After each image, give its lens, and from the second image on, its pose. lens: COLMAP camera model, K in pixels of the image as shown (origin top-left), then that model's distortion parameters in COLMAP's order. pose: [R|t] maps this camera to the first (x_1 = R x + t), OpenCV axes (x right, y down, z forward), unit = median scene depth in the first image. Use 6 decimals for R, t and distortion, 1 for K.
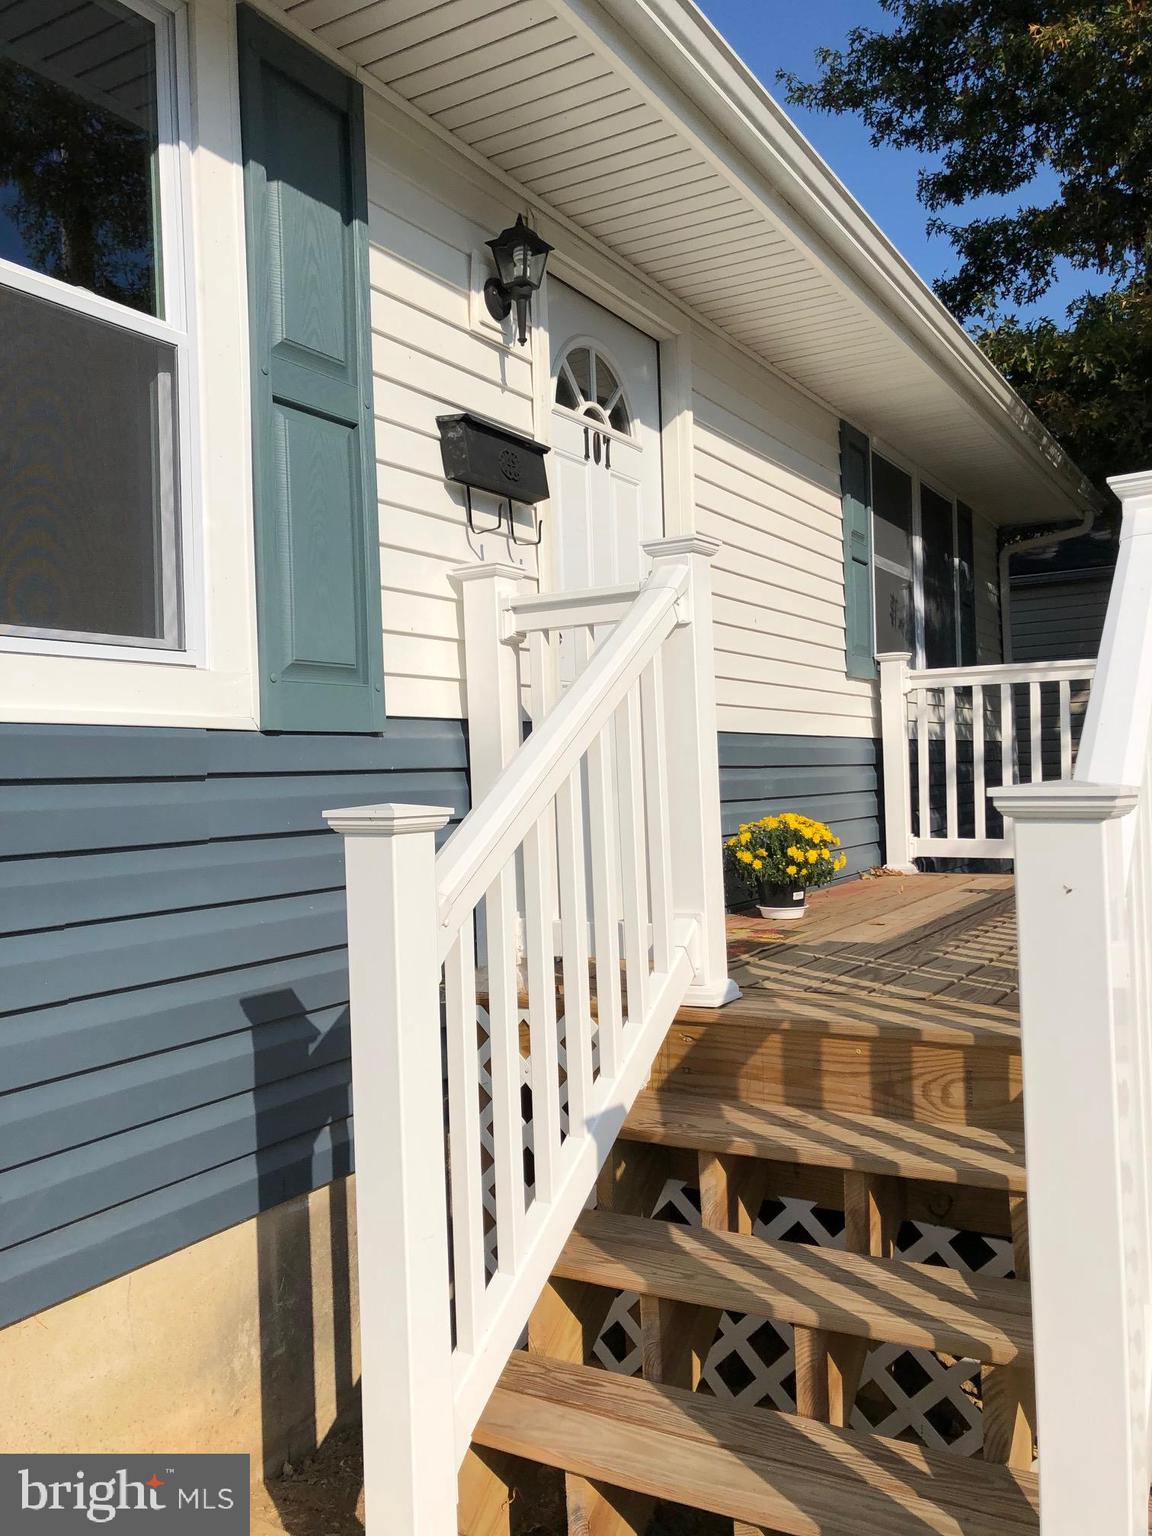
lens RADIAL K [[1252.7, 0, 576.0], [0, 1252.7, 768.0], [0, 0, 1]] dist [0.113252, -0.192436]
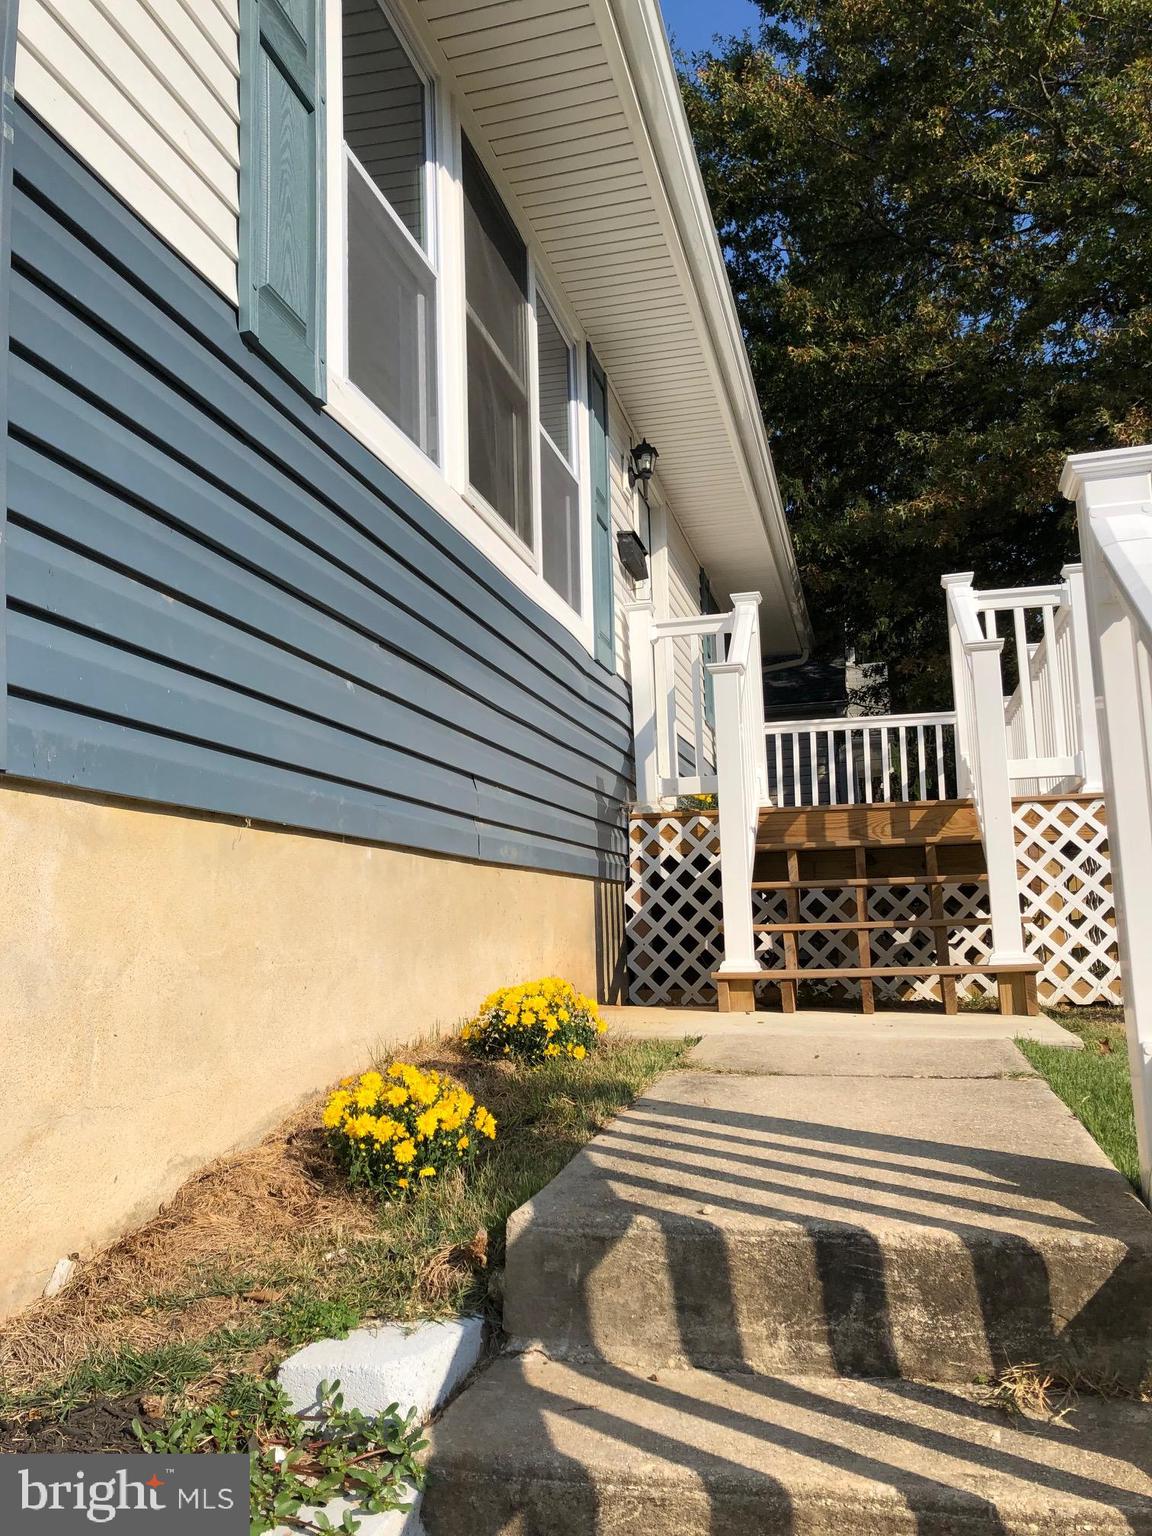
lens RADIAL K [[1252.7, 0, 576.0], [0, 1252.7, 768.0], [0, 0, 1]] dist [0.113252, -0.192436]
pose [[0.957278, 0.040598, 0.286304, -0.701361], [-0.001766, 0.990898, -0.134606, 0.351062], [-0.289162, 0.128350, 0.948637, -0.799874]]
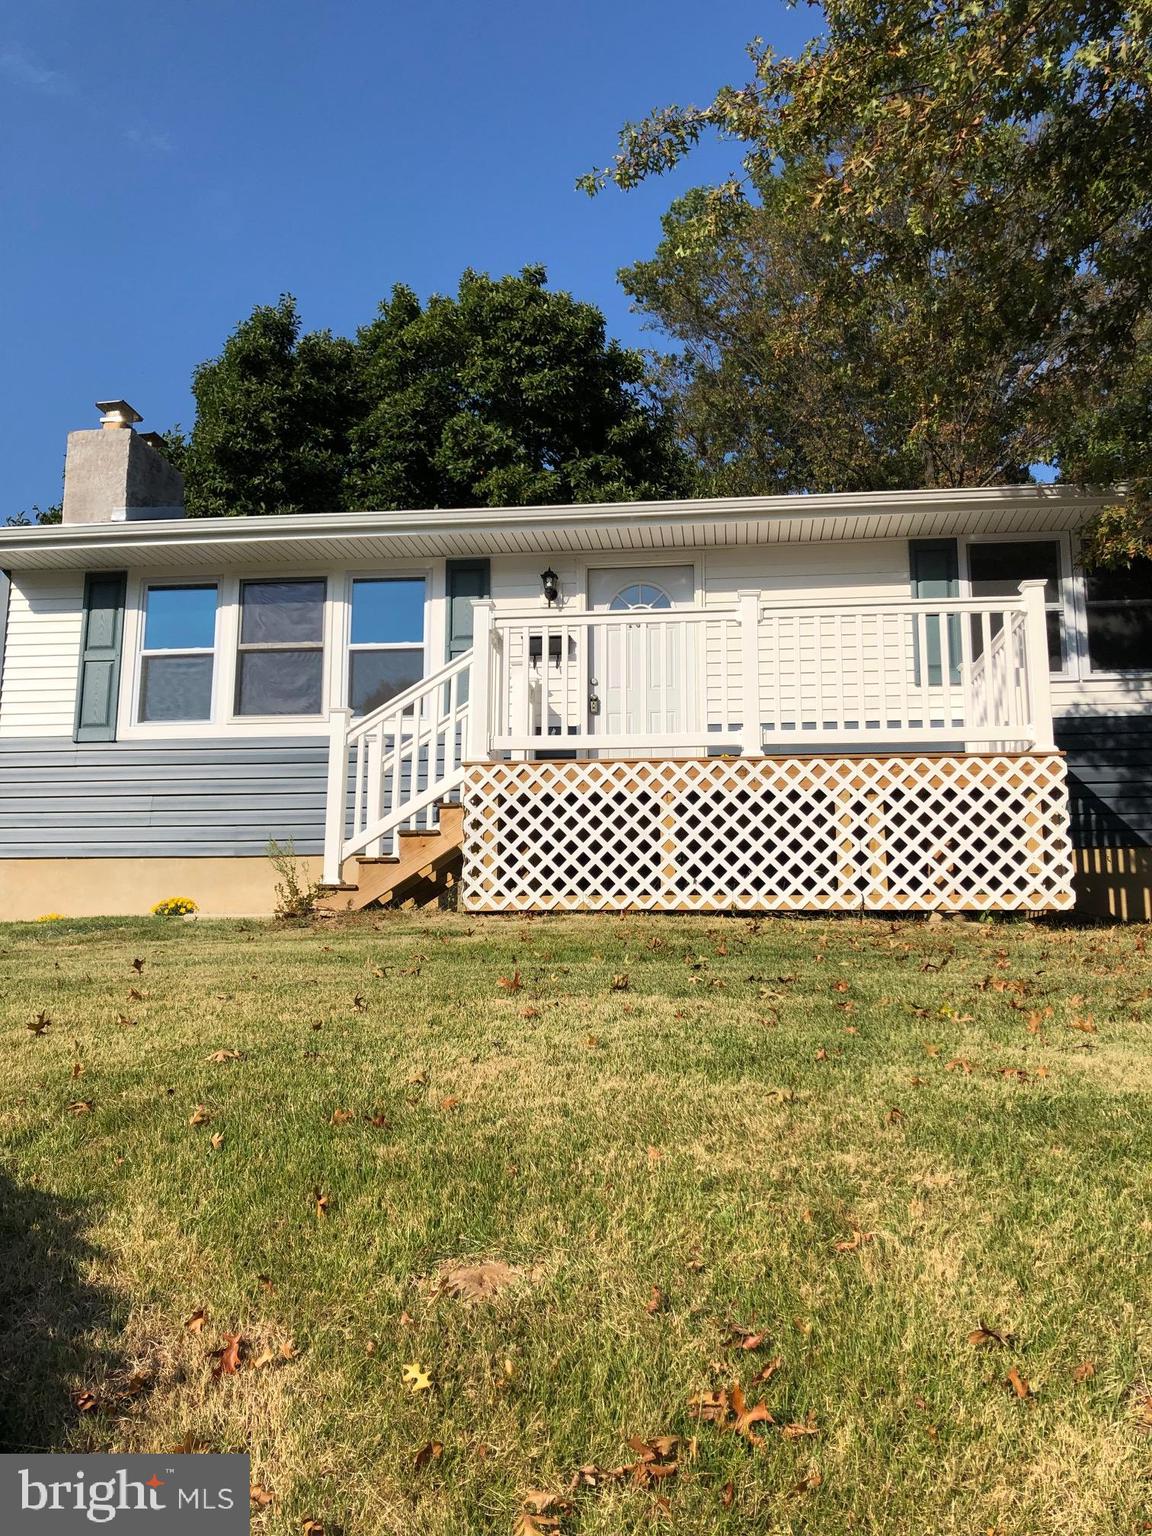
lens RADIAL K [[1252.7, 0, 576.0], [0, 1252.7, 768.0], [0, 0, 1]] dist [0.113252, -0.192436]
pose [[0.412100, -0.124426, -0.902603, 2.735906], [-0.008516, 0.990062, -0.140371, 0.494516], [0.911099, 0.065533, 0.406945, -0.177940]]
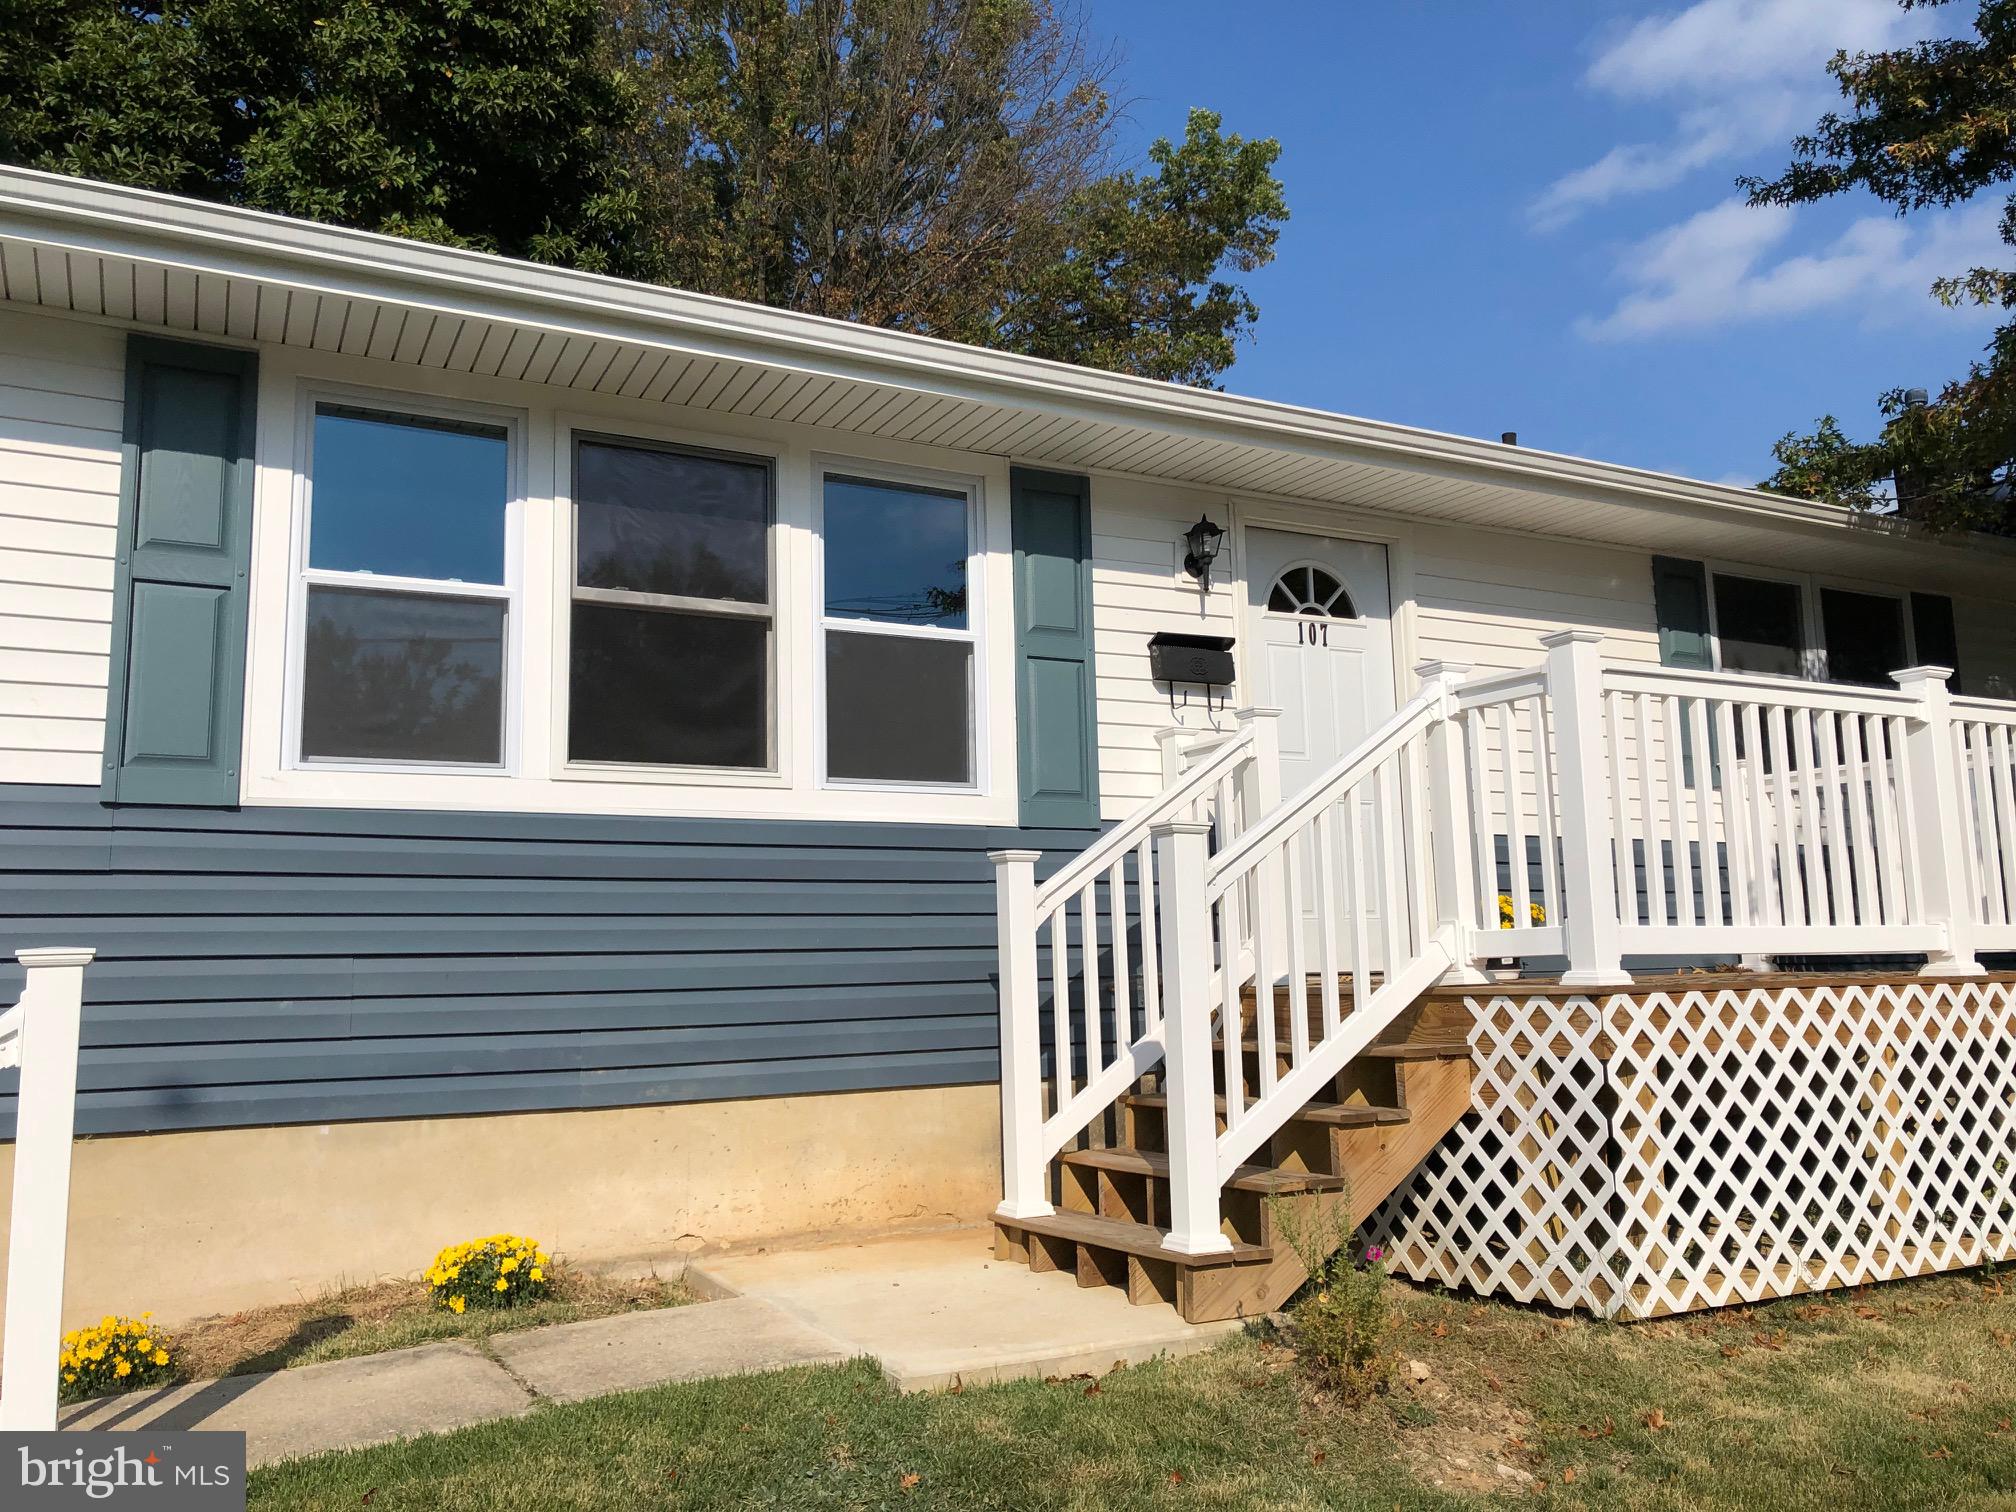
lens RADIAL K [[1644.1, 0, 1009.4], [0, 1644.1, 740.5], [0, 0, 1]] dist [0.113252, -0.192436]
pose [[0.864421, -0.061387, -0.499008, 0.787319], [-0.001257, 0.992251, -0.124242, 0.119273], [0.502768, 0.108025, 0.857645, -0.927194]]
